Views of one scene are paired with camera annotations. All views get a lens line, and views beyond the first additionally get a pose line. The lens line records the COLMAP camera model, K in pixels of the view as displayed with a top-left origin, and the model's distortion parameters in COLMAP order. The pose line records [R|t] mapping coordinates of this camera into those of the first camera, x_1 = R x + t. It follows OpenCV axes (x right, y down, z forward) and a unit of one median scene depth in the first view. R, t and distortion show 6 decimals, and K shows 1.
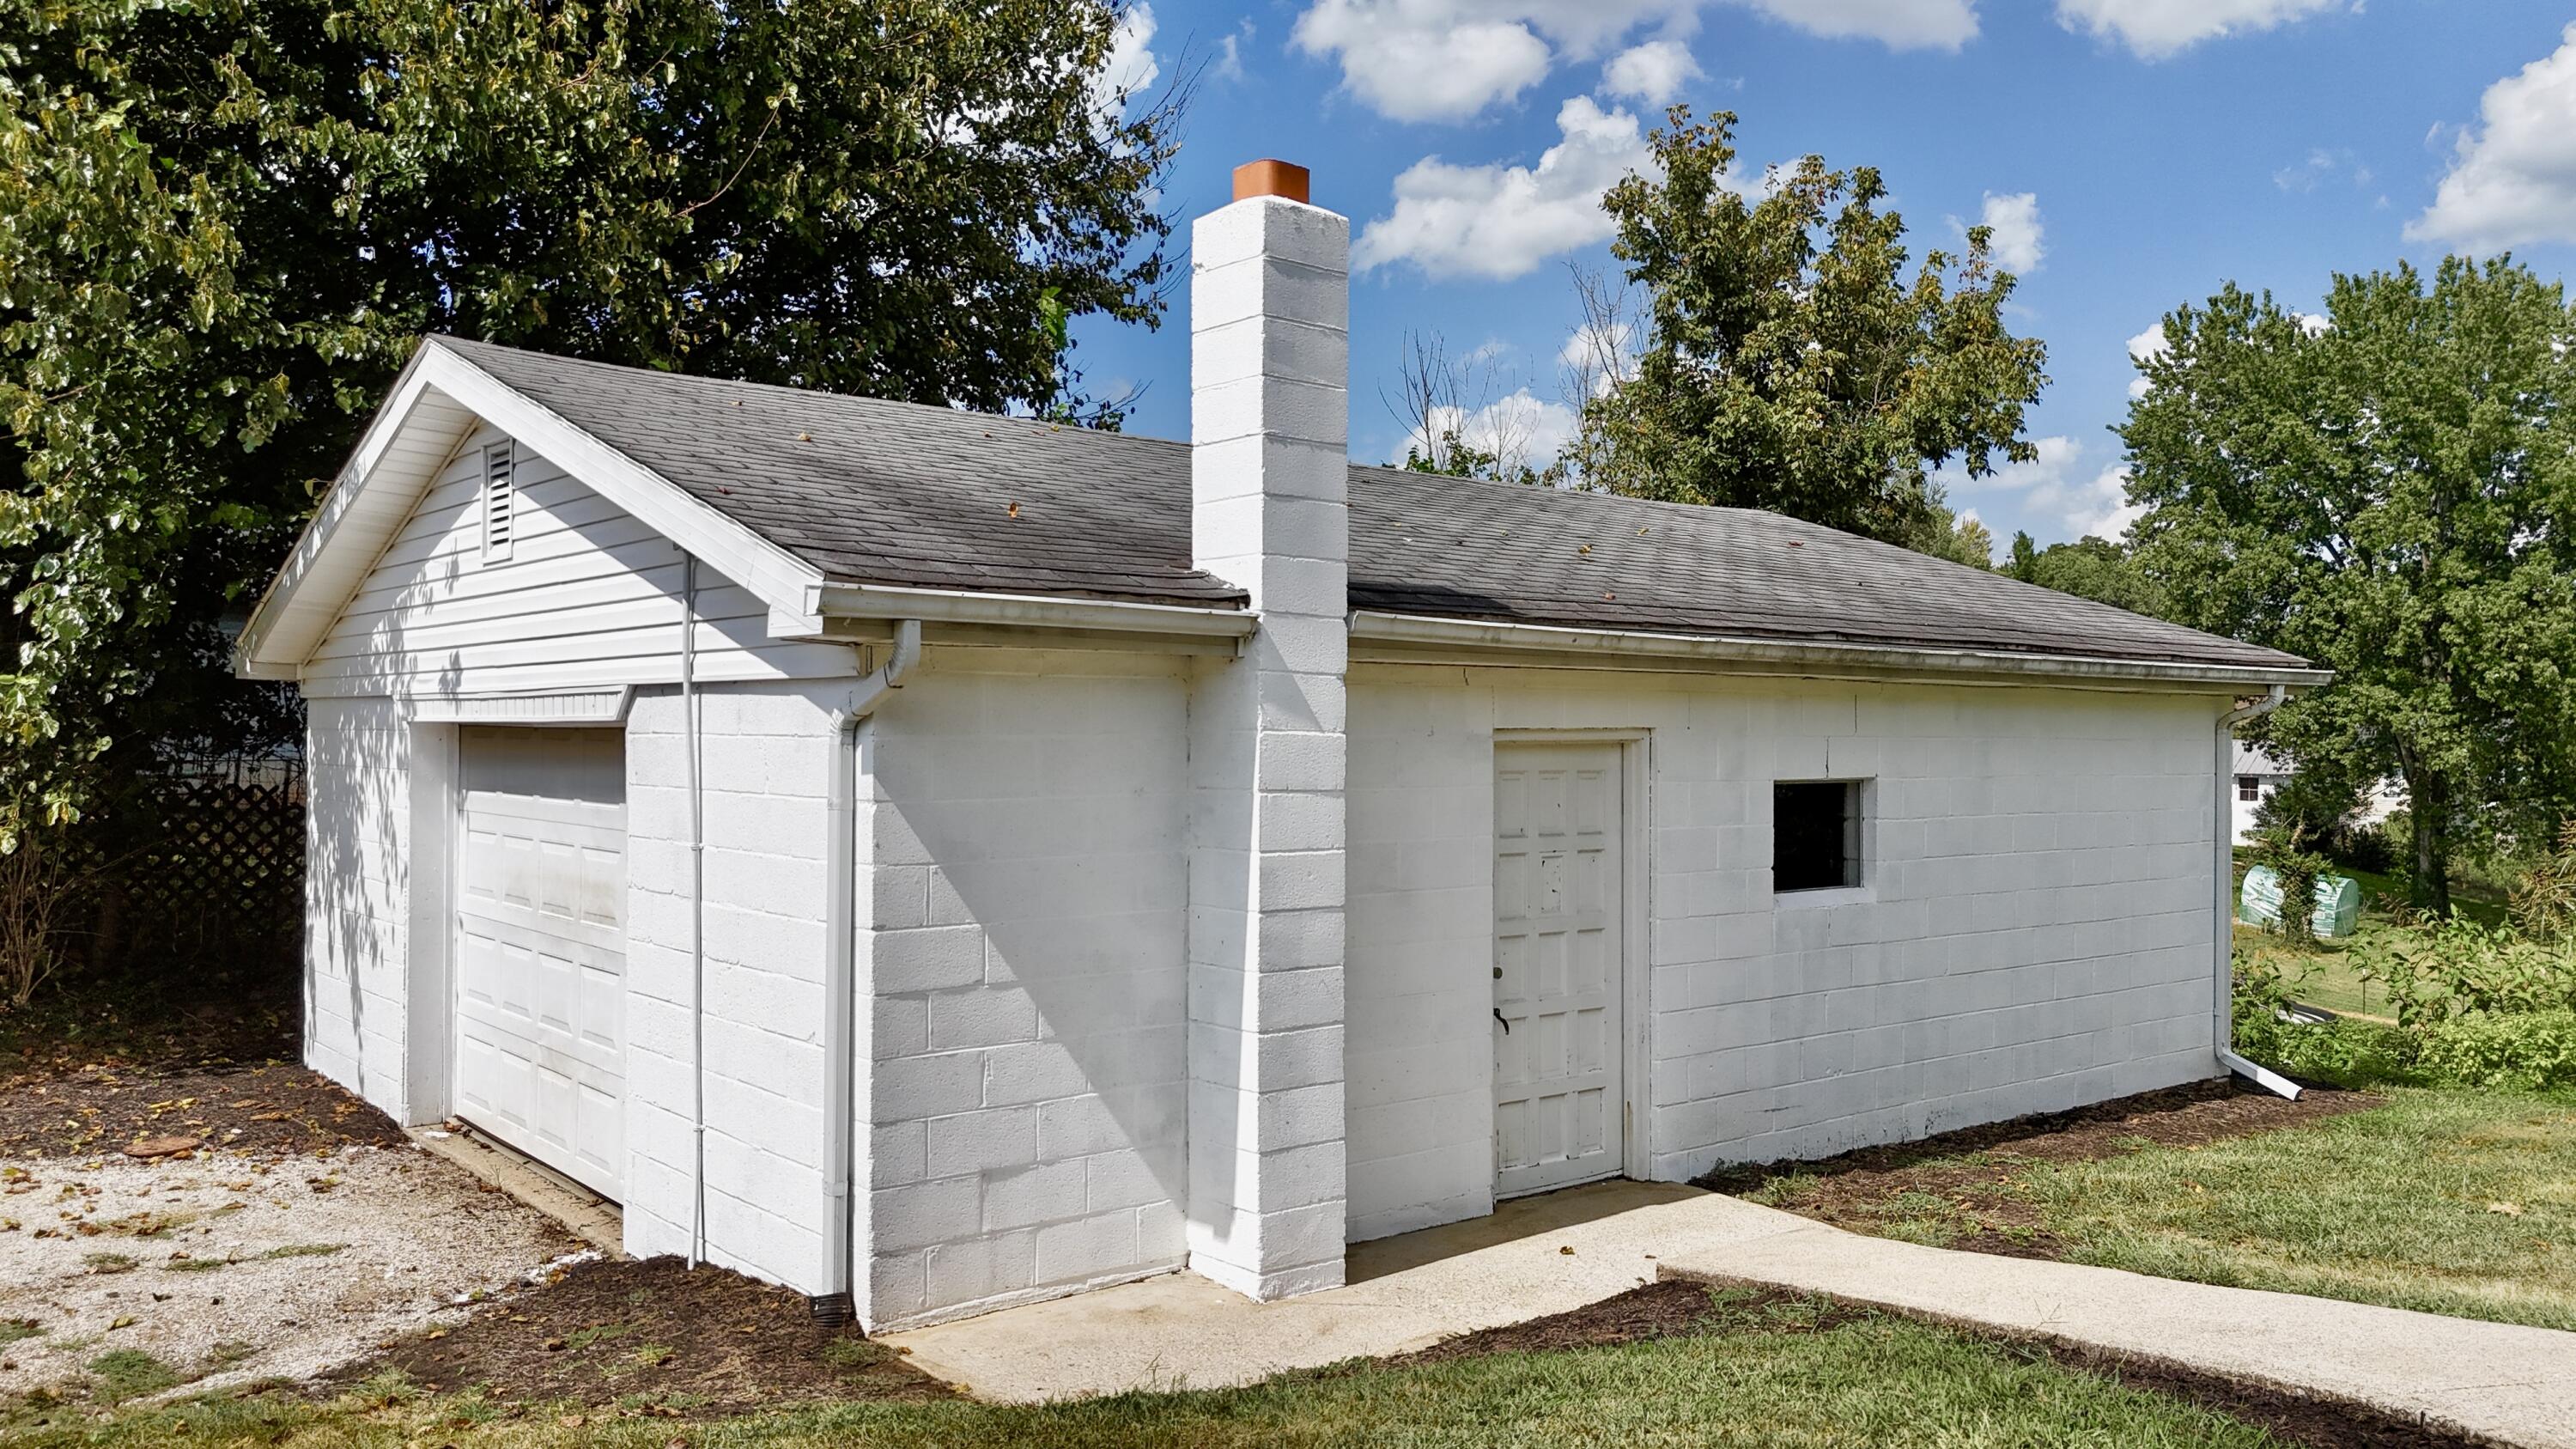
lens RADIAL K [[1880.6, 0, 1288.6], [0, 1880.6, 725.7], [0, 0, 1]] dist [0.047937, 0.002735]
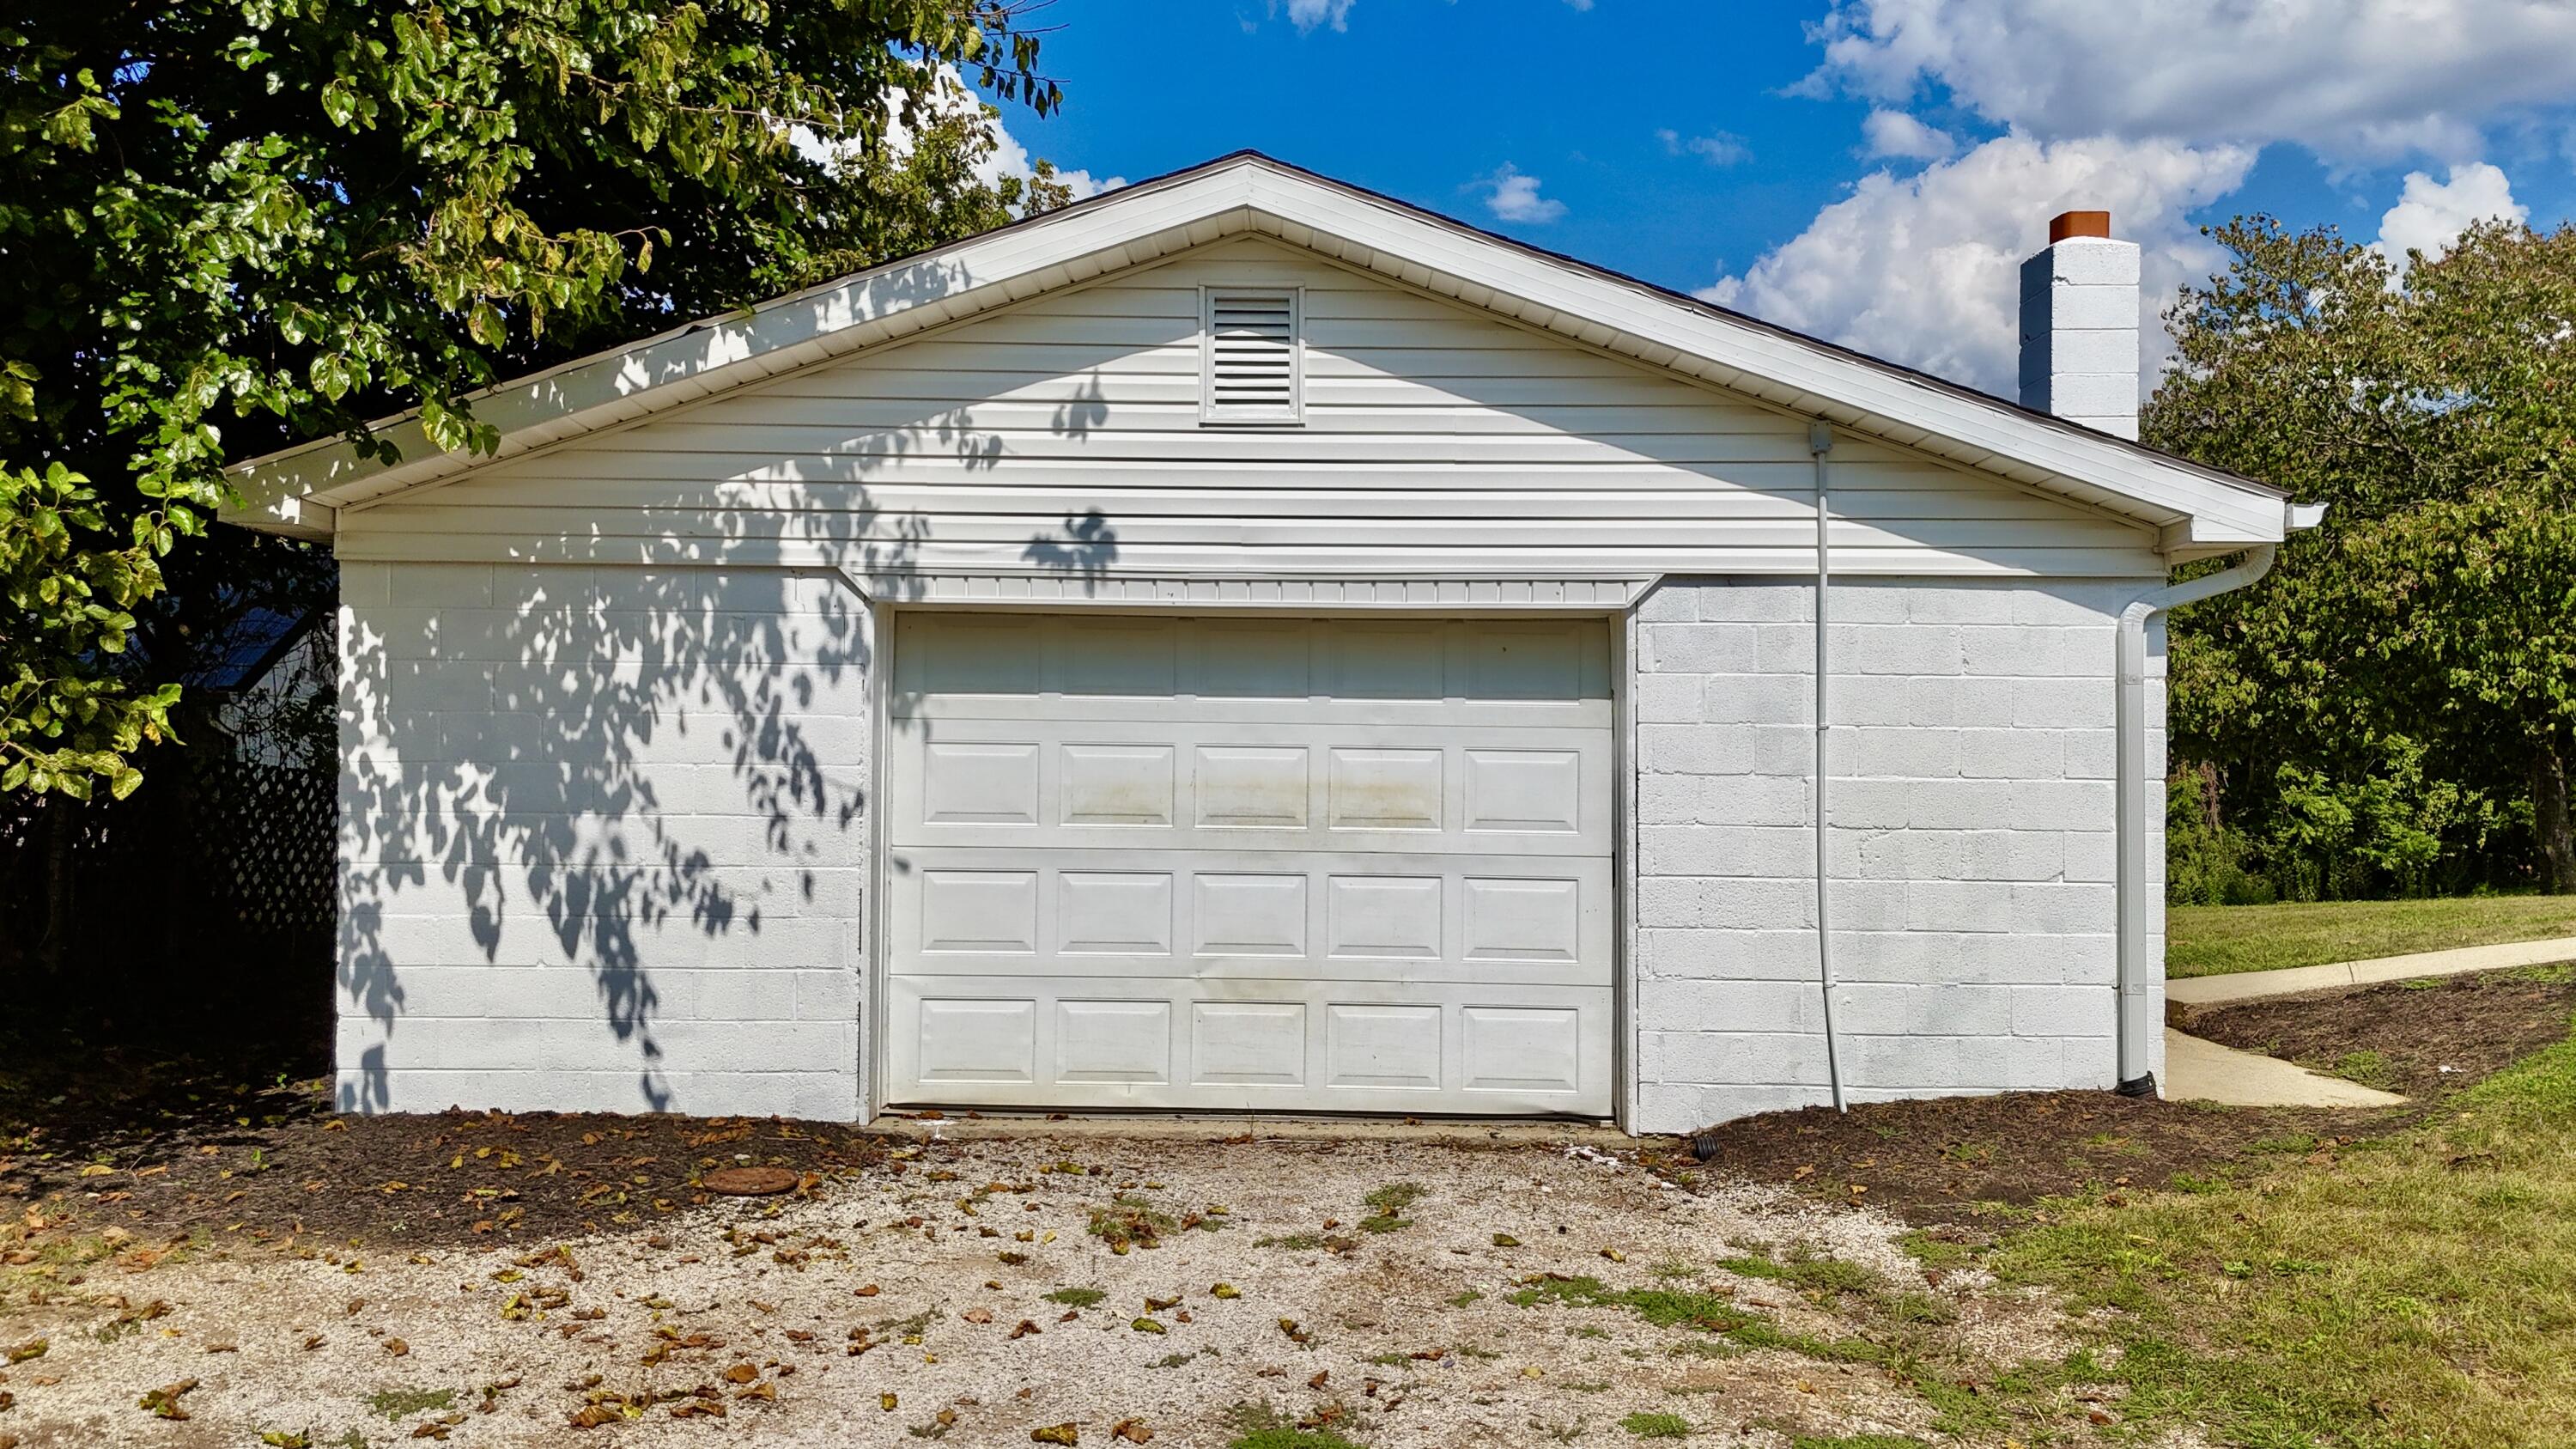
lens RADIAL K [[1880.6, 0, 1291.9], [0, 1880.6, 723.7], [0, 0, 1]] dist [0.047937, 0.002735]
pose [[0.662122, 0.010594, 0.749321, -1.317565], [-0.011001, 0.999930, -0.004417, 0.070036], [-0.749315, -0.005318, 0.662192, 0.510373]]
